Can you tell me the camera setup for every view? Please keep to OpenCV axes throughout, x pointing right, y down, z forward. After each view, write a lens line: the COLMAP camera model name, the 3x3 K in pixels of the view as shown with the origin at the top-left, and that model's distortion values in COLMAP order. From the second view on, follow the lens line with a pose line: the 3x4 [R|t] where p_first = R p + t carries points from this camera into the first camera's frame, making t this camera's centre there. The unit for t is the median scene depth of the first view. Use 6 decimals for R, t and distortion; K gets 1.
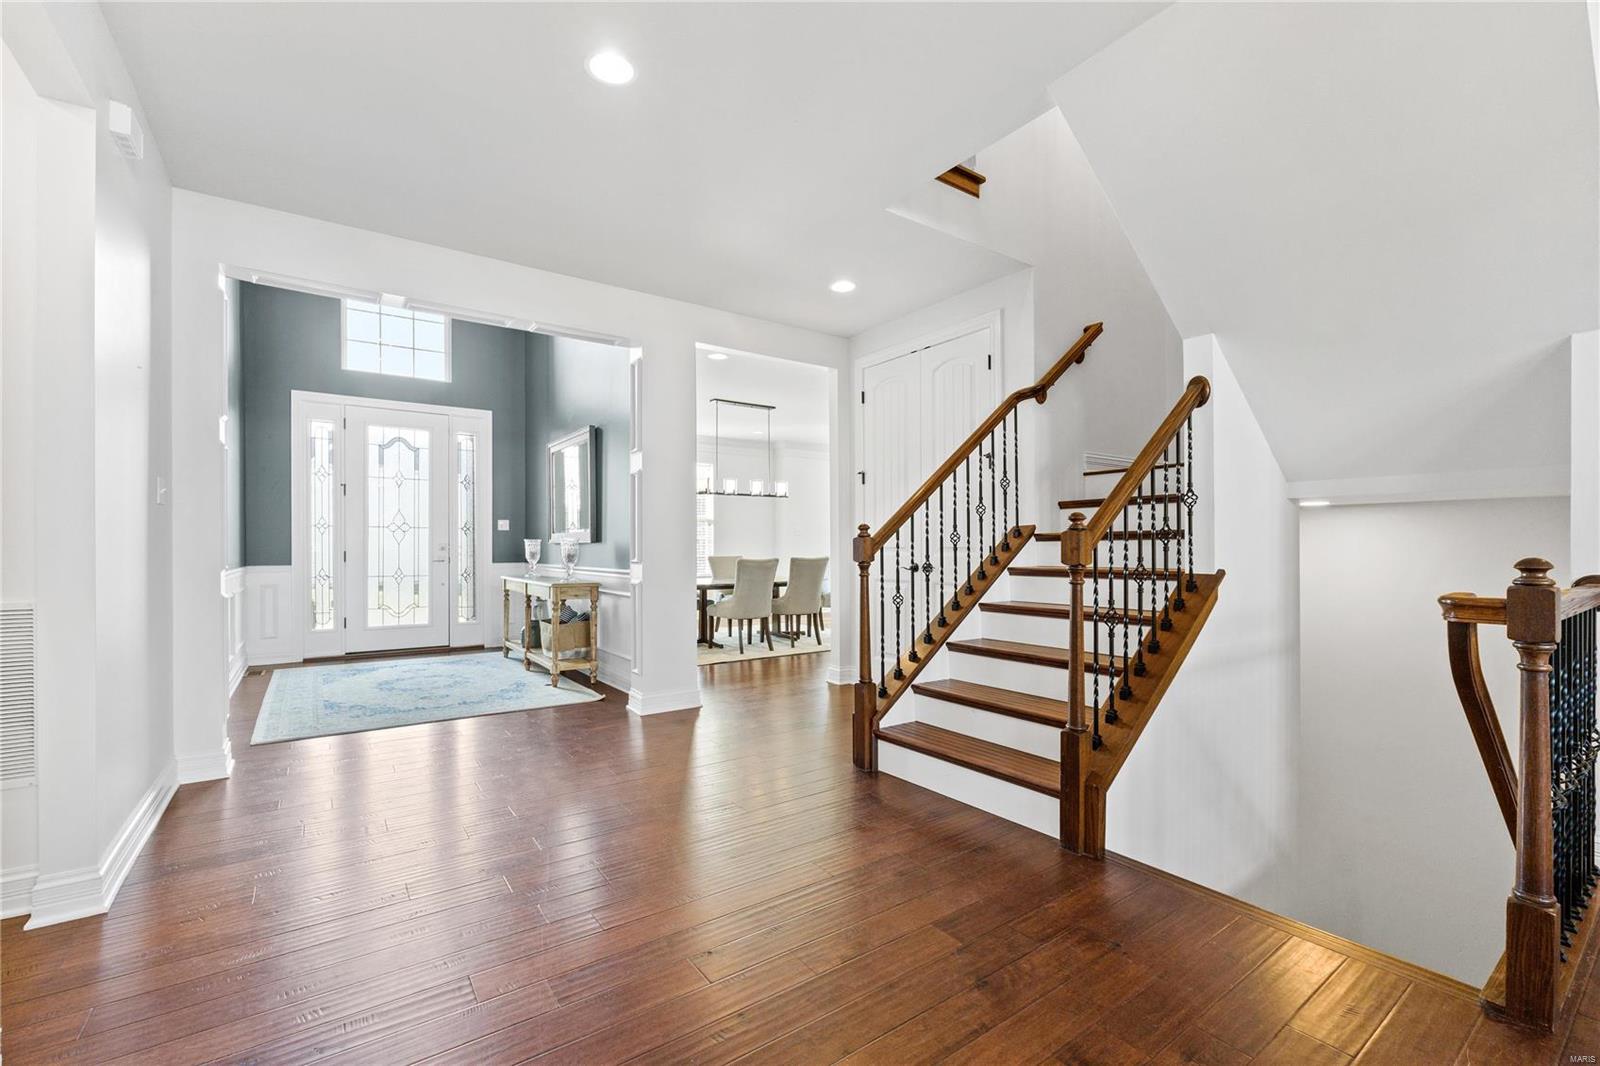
lens RADIAL K [[681.3, 0, 800.0], [0, 681.3, 533.0], [0, 0, 1]] dist [-0.008552, 0.000012]
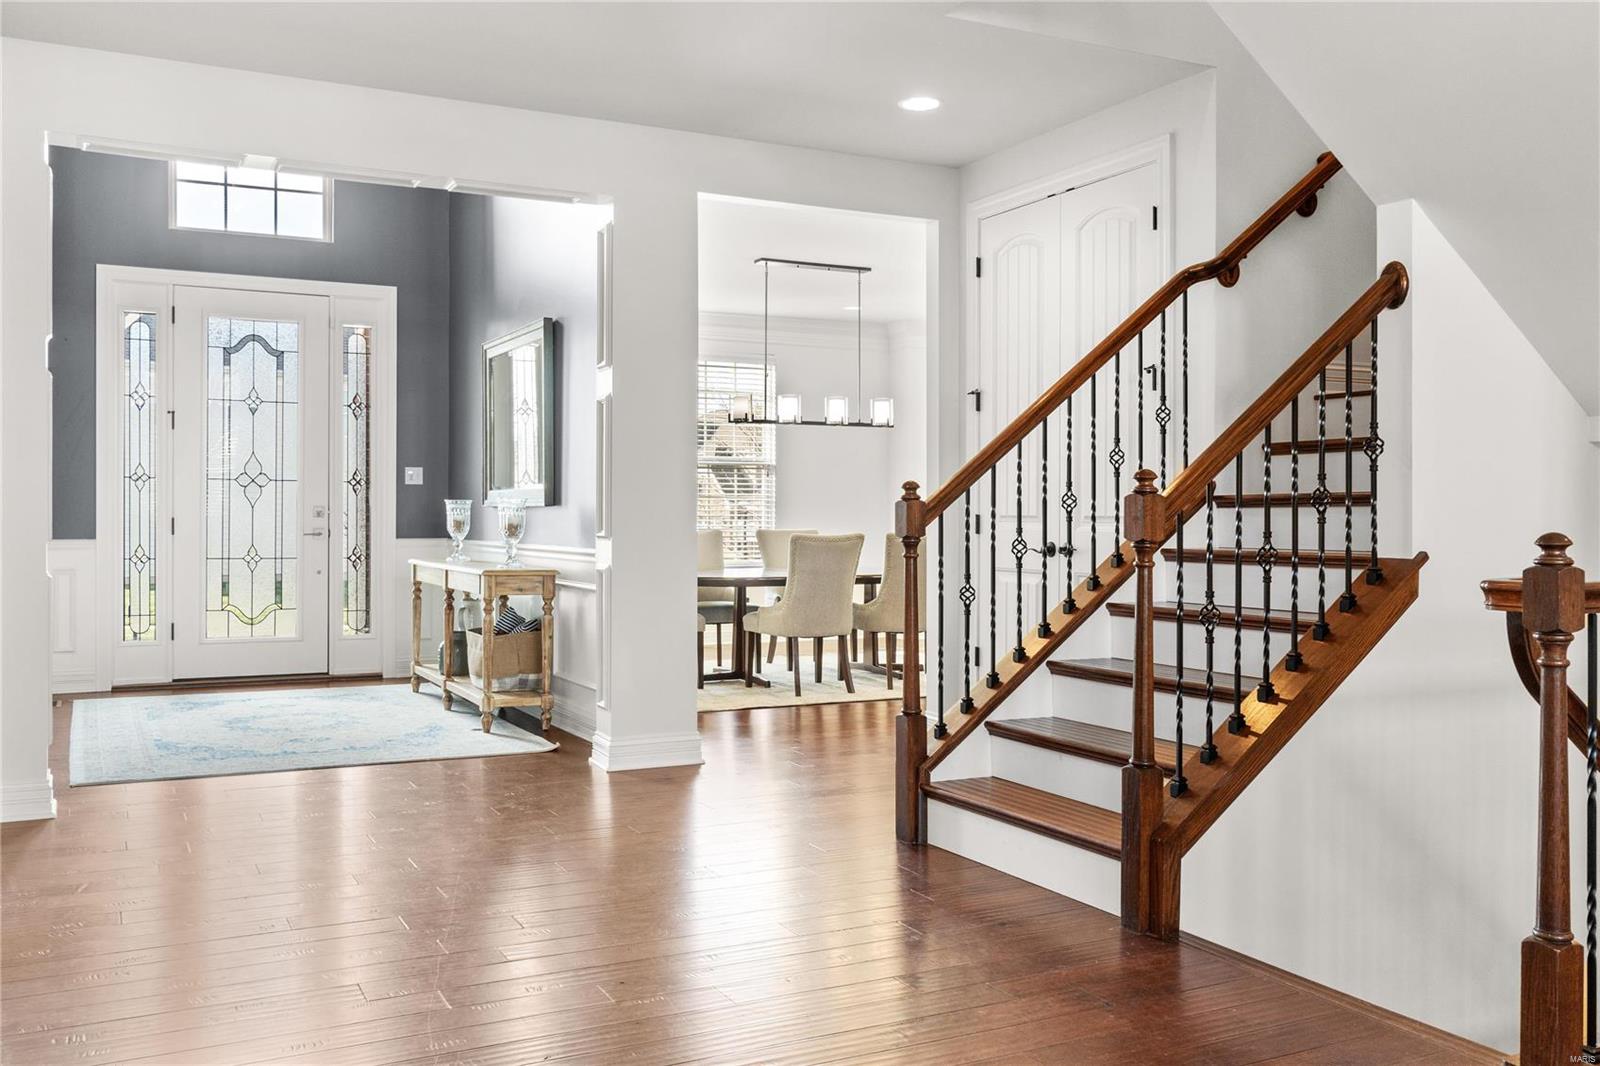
lens RADIAL K [[1397.3, 0, 801.5], [0, 1397.3, 476.7], [0, 0, 1]] dist [0.005340, -0.000960]
pose [[0.989297, 0.001387, -0.145907, 0.130422], [-0.002306, 0.999979, -0.006126, -0.006210], [0.145896, 0.006397, 0.989279, -0.270872]]
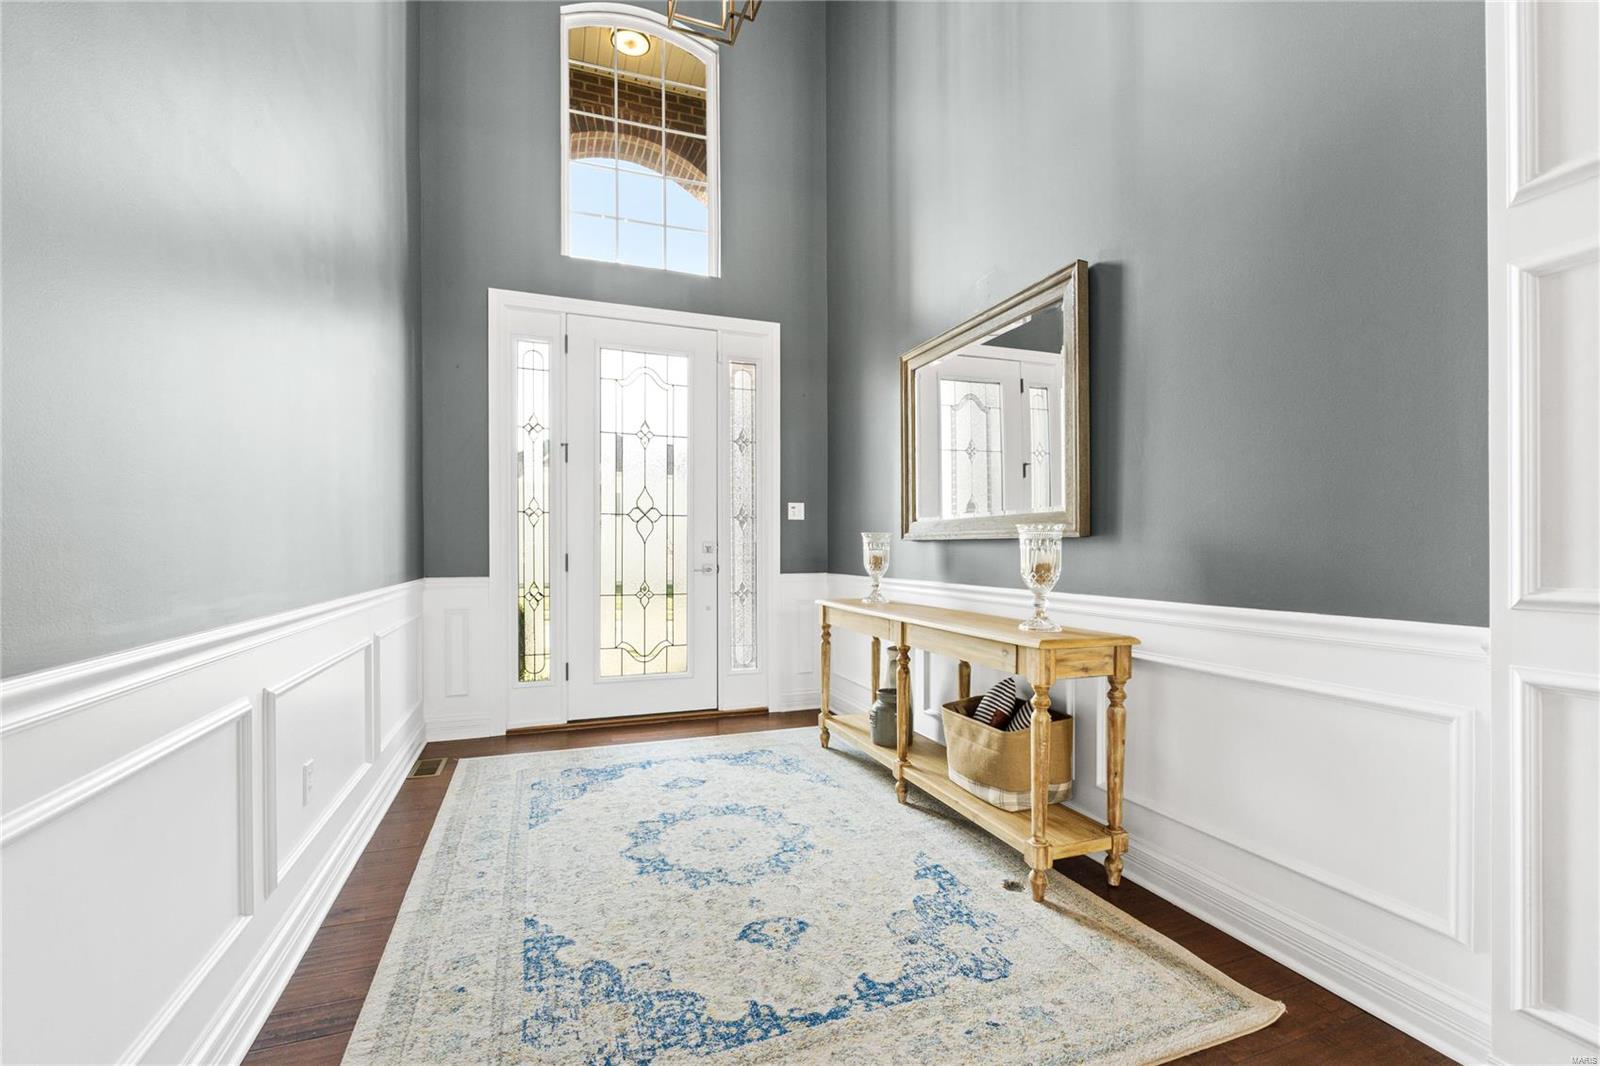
lens RADIAL K [[681.3, 0, 800.0], [0, 681.3, 533.0], [0, 0, 1]] dist [-0.008552, 0.000012]
pose [[0.966936, -0.003205, -0.254997, -0.425104], [0.002371, 0.999991, -0.003582, 0.015104], [0.255006, 0.002859, 0.966935, 0.629995]]
